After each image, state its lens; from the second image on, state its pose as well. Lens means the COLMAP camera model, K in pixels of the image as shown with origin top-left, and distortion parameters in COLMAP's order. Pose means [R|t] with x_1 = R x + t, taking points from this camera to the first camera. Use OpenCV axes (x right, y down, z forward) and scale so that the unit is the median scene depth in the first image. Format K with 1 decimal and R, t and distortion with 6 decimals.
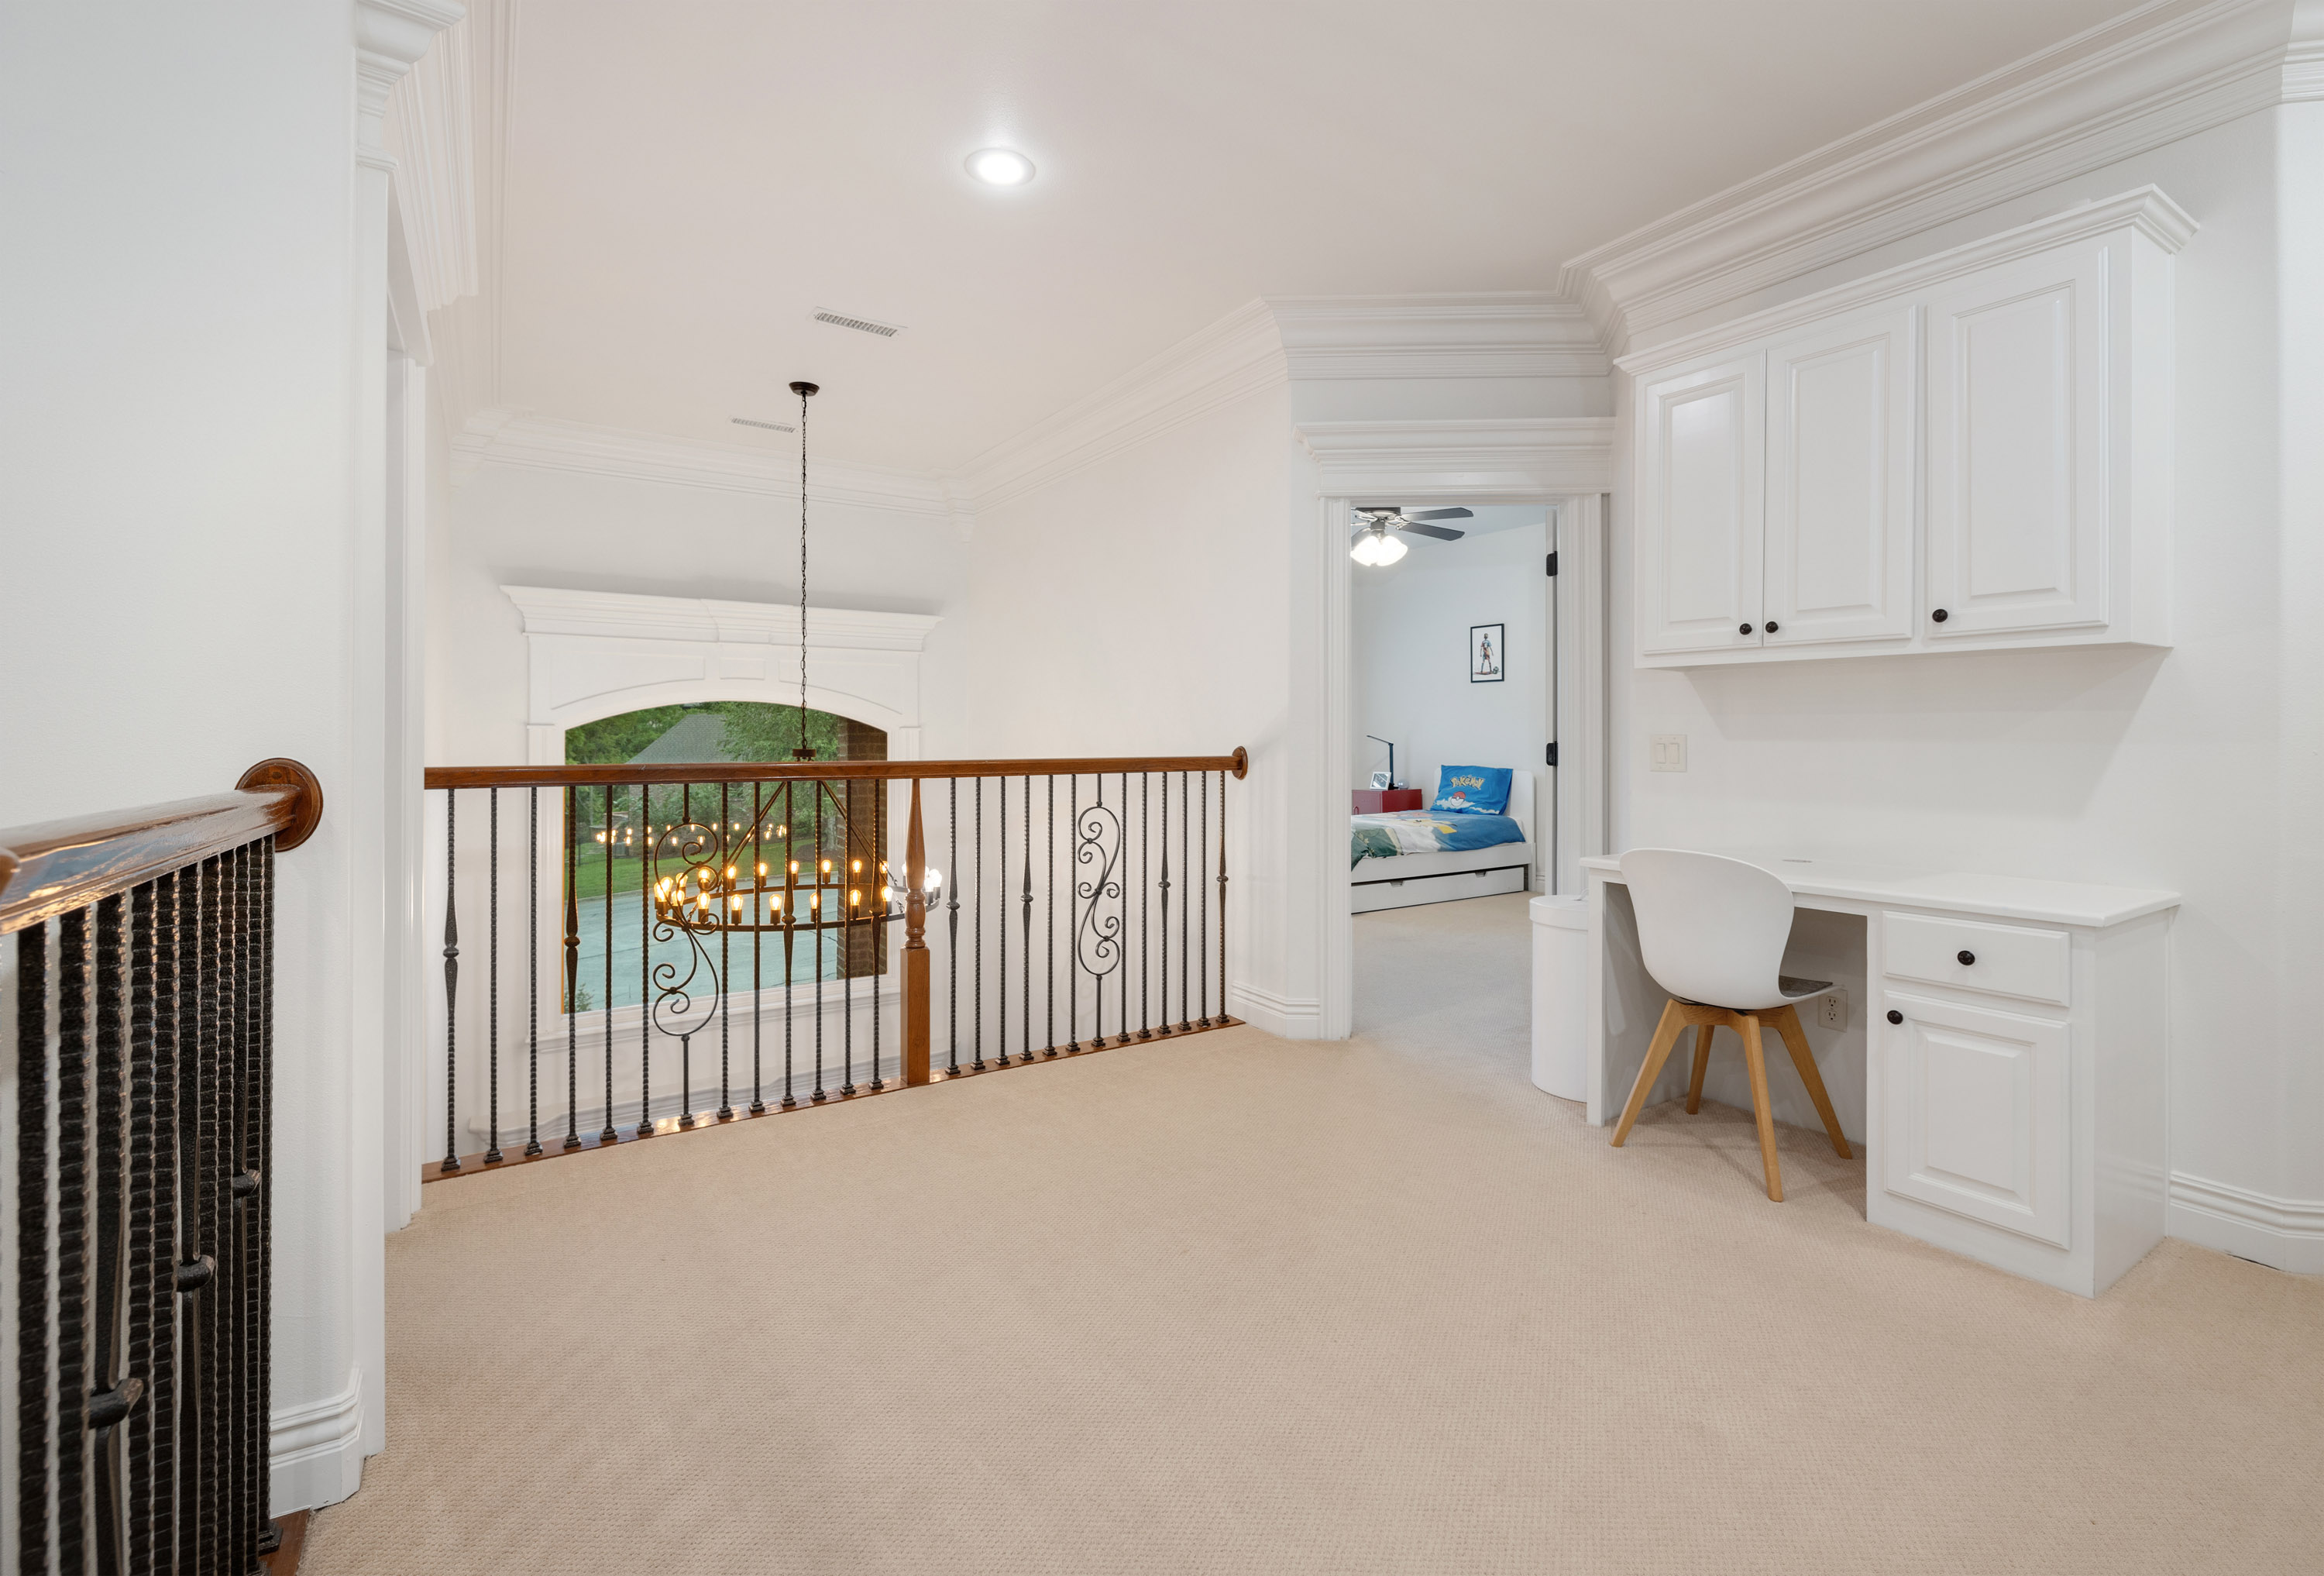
lens RADIAL K [[1012.0, 0, 1176.6], [0, 1012.0, 766.3], [0, 0, 1]] dist [0.004373, 0.000284]
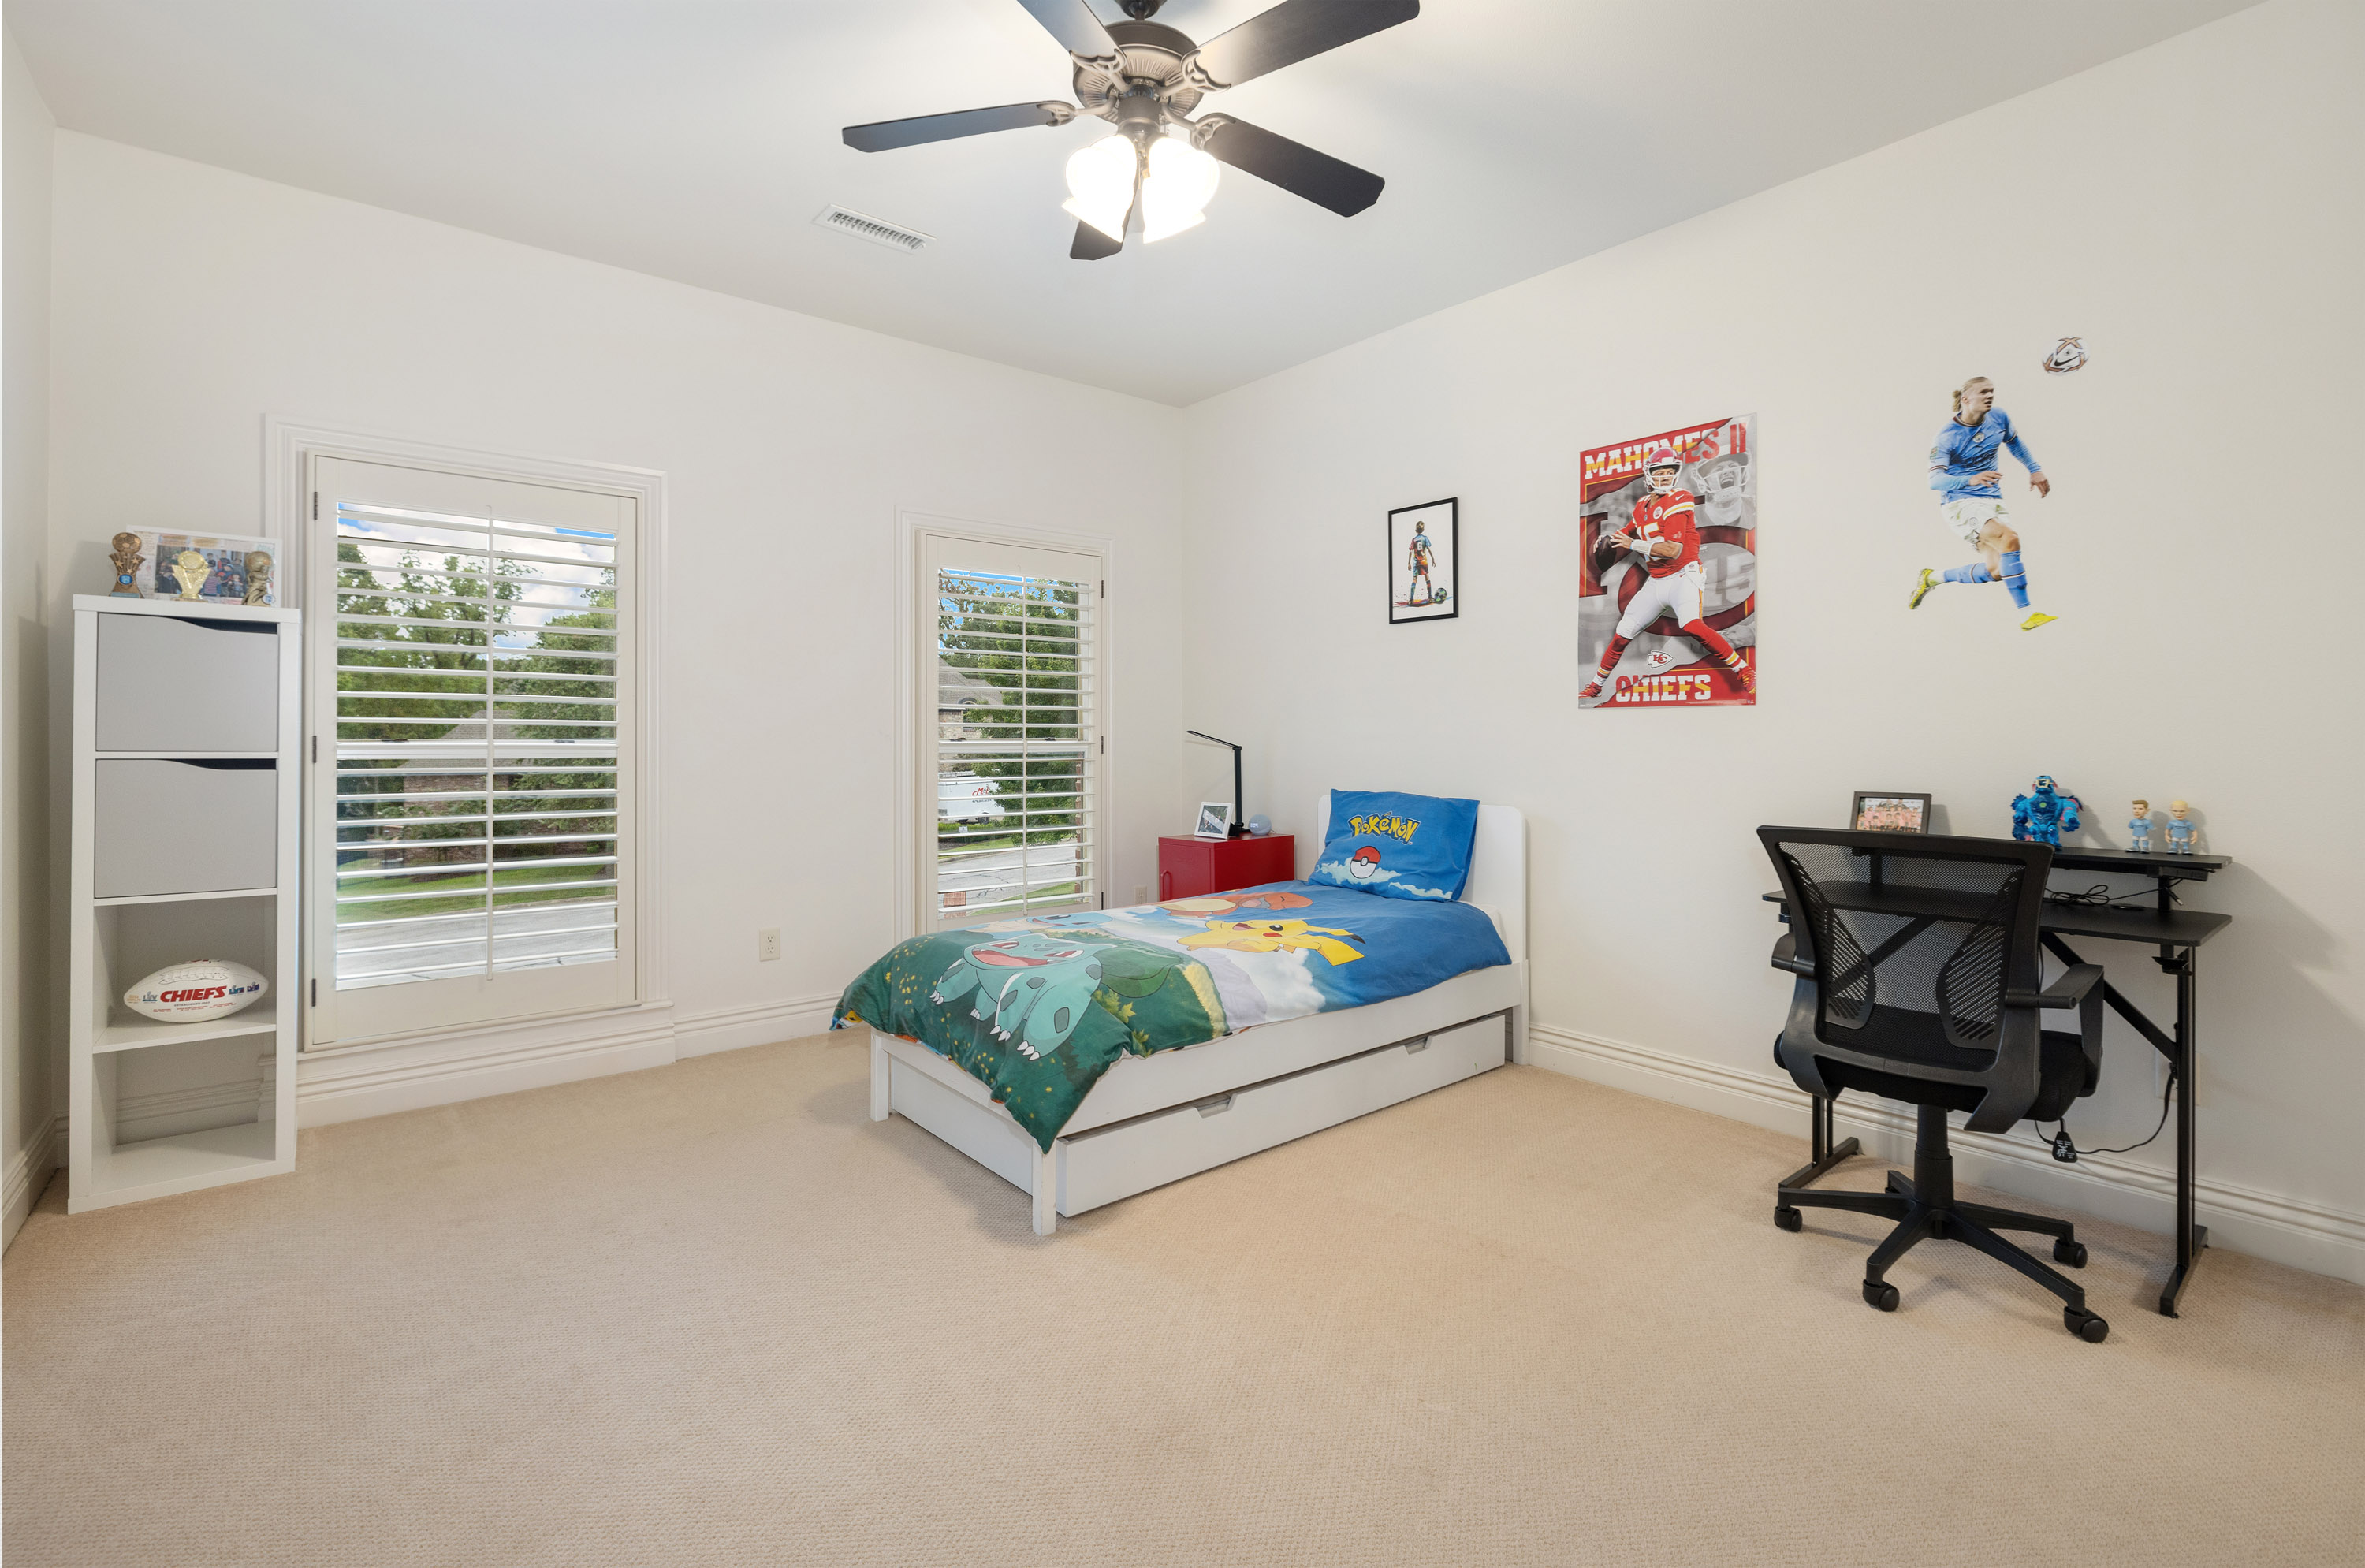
lens RADIAL K [[1073.9, 0, 1173.7], [0, 1073.9, 767.6], [0, 0, 1]] dist [0.000695, -0.000002]
pose [[0.995025, -0.001736, 0.099609, 0.139626], [0.001742, 0.999998, 0.000027, -0.013008], [-0.099609, 0.000147, 0.995027, 0.511513]]
